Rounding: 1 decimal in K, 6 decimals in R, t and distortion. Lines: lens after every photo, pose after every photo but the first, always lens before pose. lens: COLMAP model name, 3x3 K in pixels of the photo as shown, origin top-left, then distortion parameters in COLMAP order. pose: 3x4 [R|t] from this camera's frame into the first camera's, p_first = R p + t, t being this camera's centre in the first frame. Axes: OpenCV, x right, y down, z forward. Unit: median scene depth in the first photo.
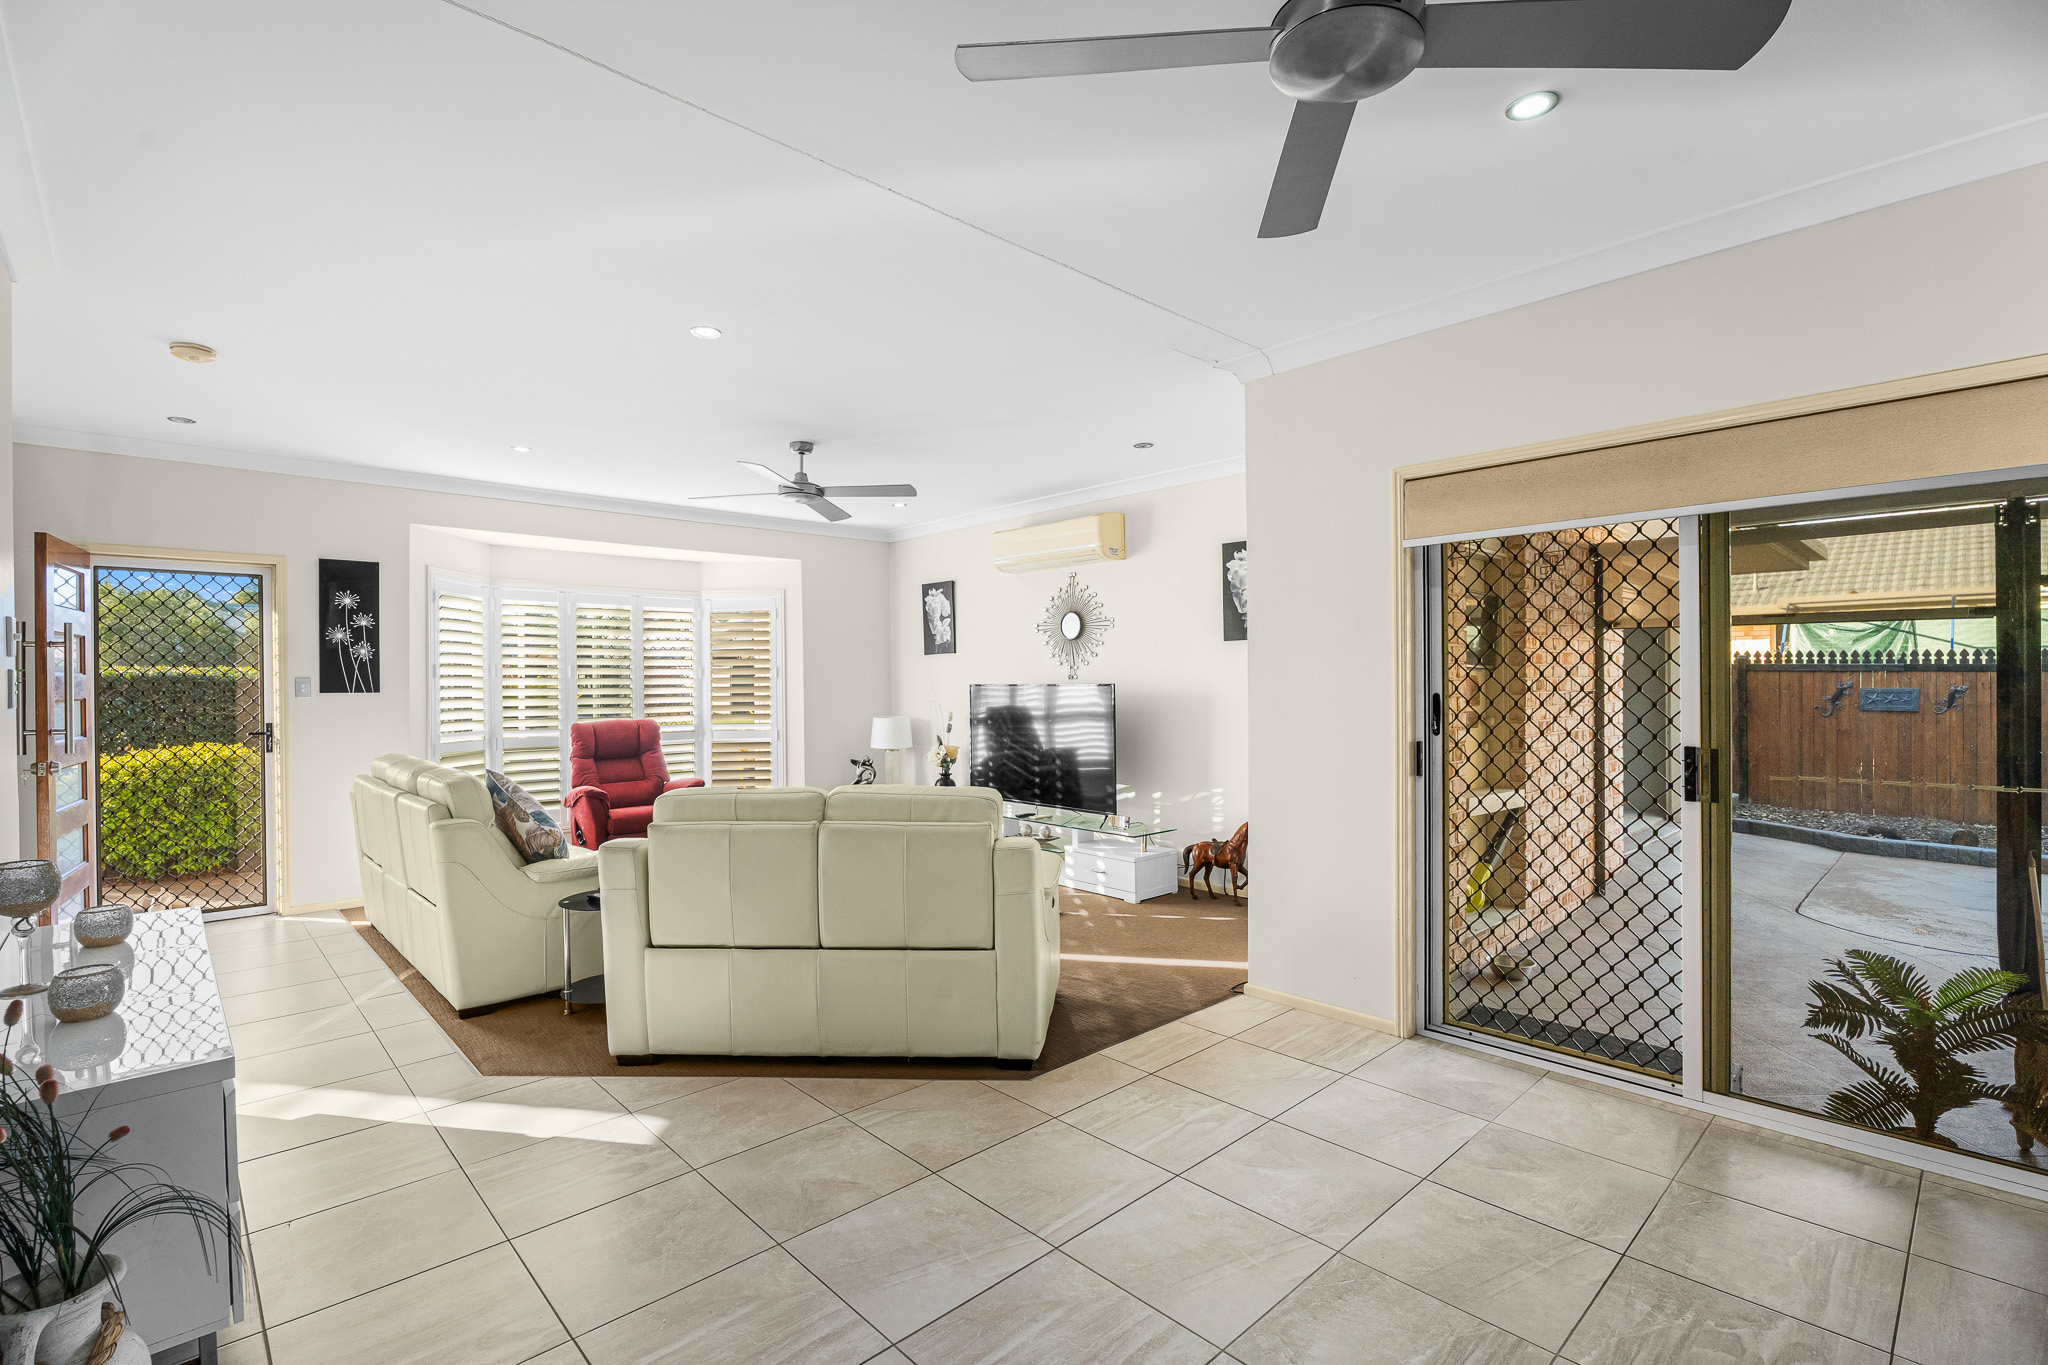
lens RADIAL K [[930.1, 0, 1022.0], [0, 930.1, 686.9], [0, 0, 1]] dist [-0.016985, 0.000946]
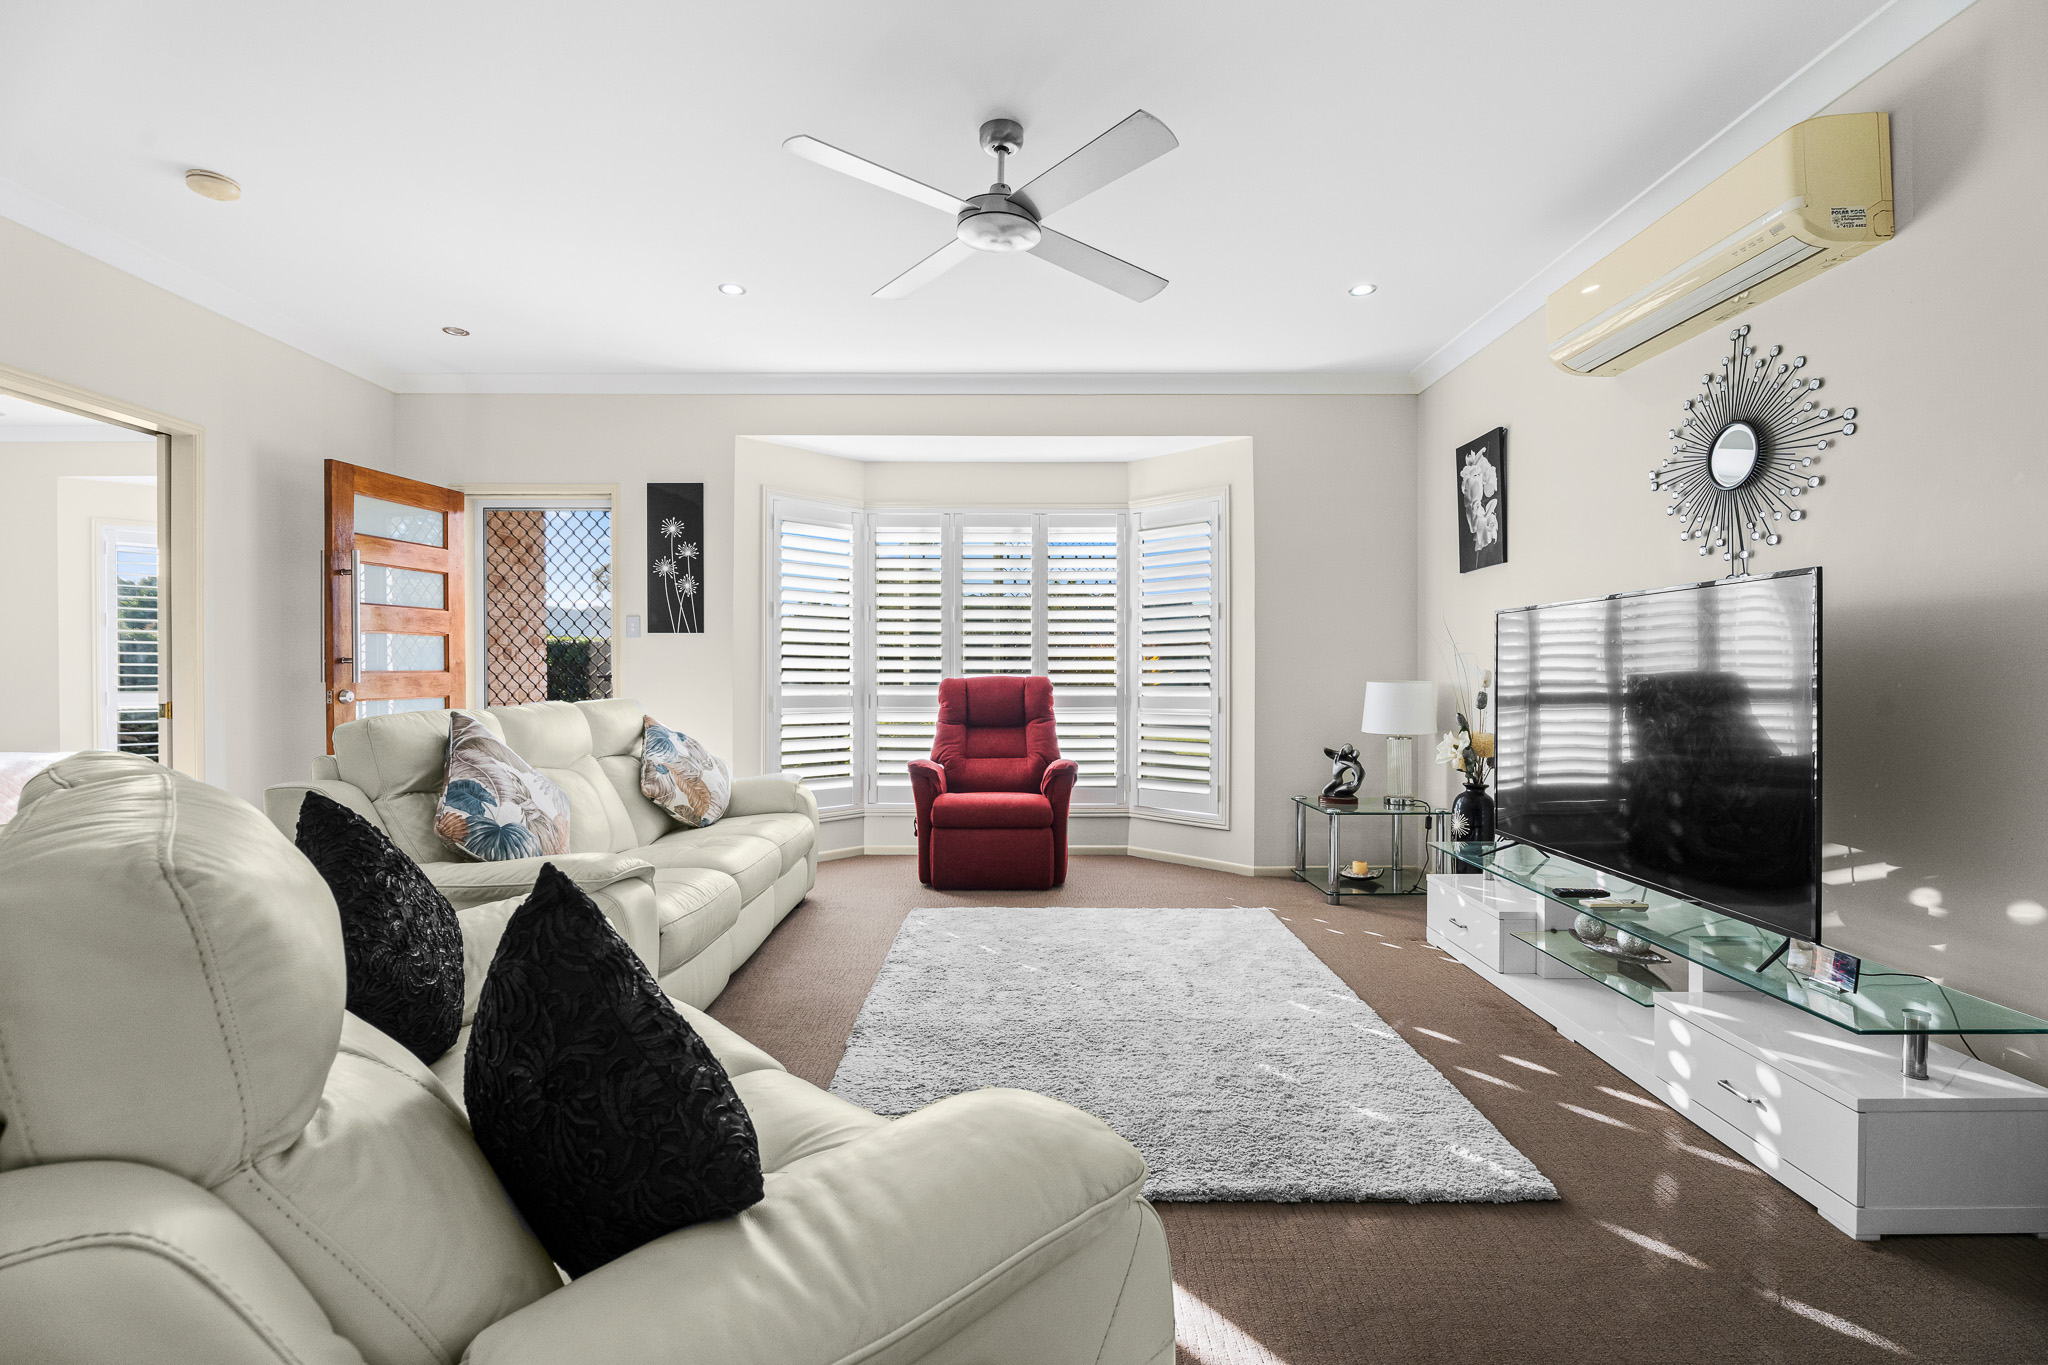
lens RADIAL K [[930.1, 0, 1022.0], [0, 930.1, 686.9], [0, 0, 1]] dist [-0.016985, 0.000946]
pose [[0.733092, 0.017273, -0.679910, 0.102243], [-0.009149, 0.999837, 0.015535, 0.034899], [0.680068, -0.005168, 0.733131, 0.483749]]
